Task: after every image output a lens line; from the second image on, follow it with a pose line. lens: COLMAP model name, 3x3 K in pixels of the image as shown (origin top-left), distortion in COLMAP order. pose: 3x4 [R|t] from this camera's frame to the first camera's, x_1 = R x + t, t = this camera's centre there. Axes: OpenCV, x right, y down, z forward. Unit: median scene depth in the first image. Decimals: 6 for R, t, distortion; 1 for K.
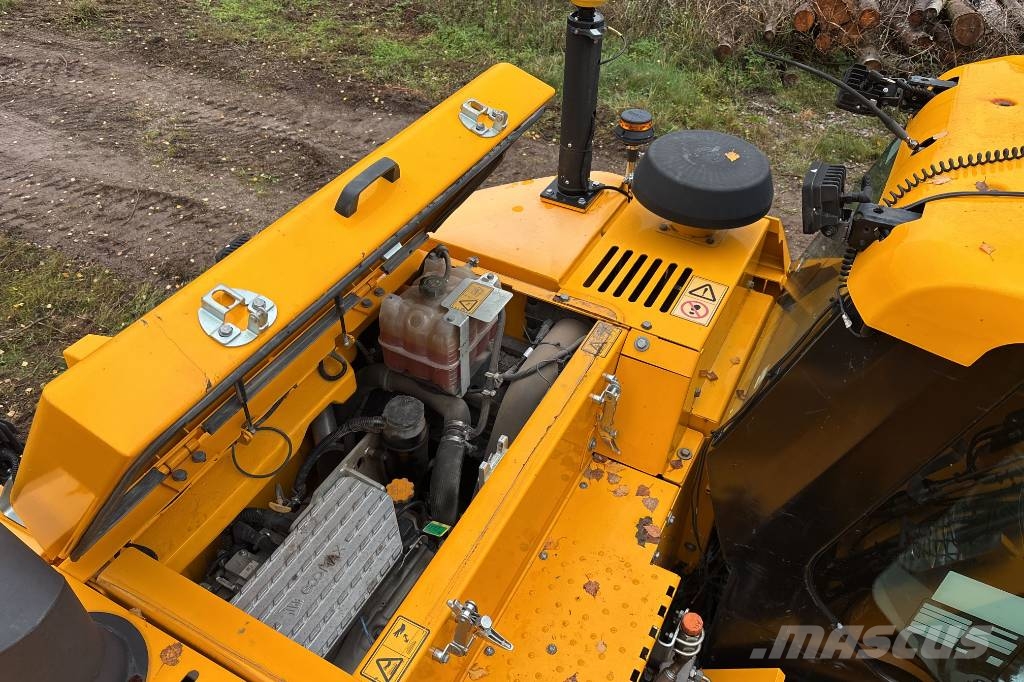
lens RADIAL K [[786.5, 0, 512.0], [0, 786.5, 341.0], [0, 0, 1]] dist [0.048331, -0.053769]
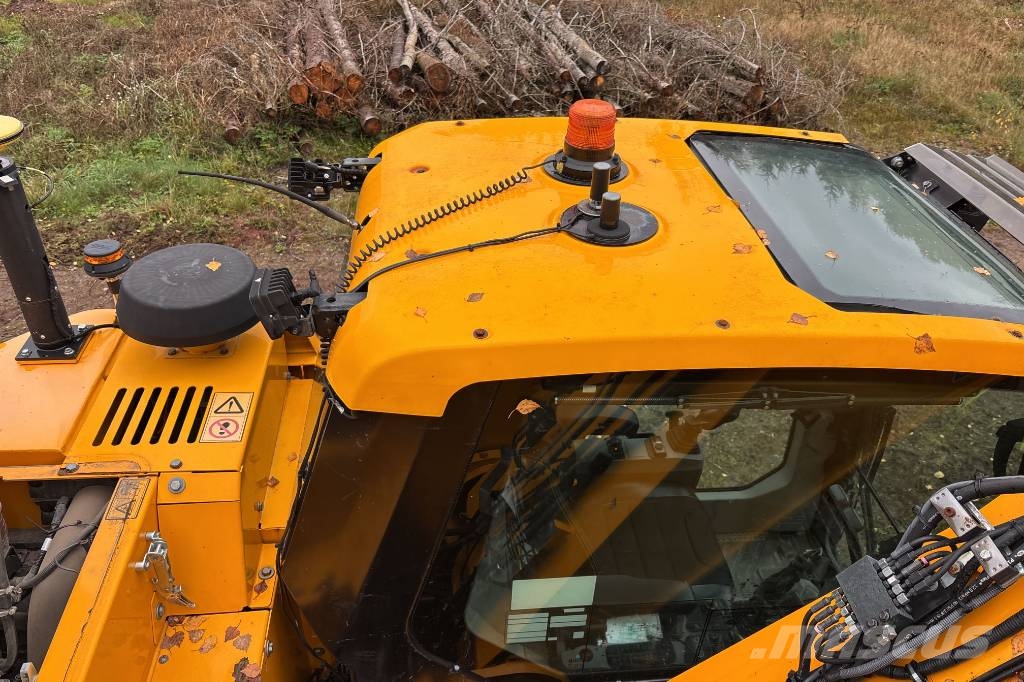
lens RADIAL K [[786.5, 0, 512.0], [0, 786.5, 341.0], [0, 0, 1]] dist [0.048331, -0.053769]
pose [[0.838099, -0.307555, 0.450554, 0.120271], [0.341268, 0.939941, 0.006809, -0.025886], [-0.425589, 0.148053, 0.892723, -0.025242]]
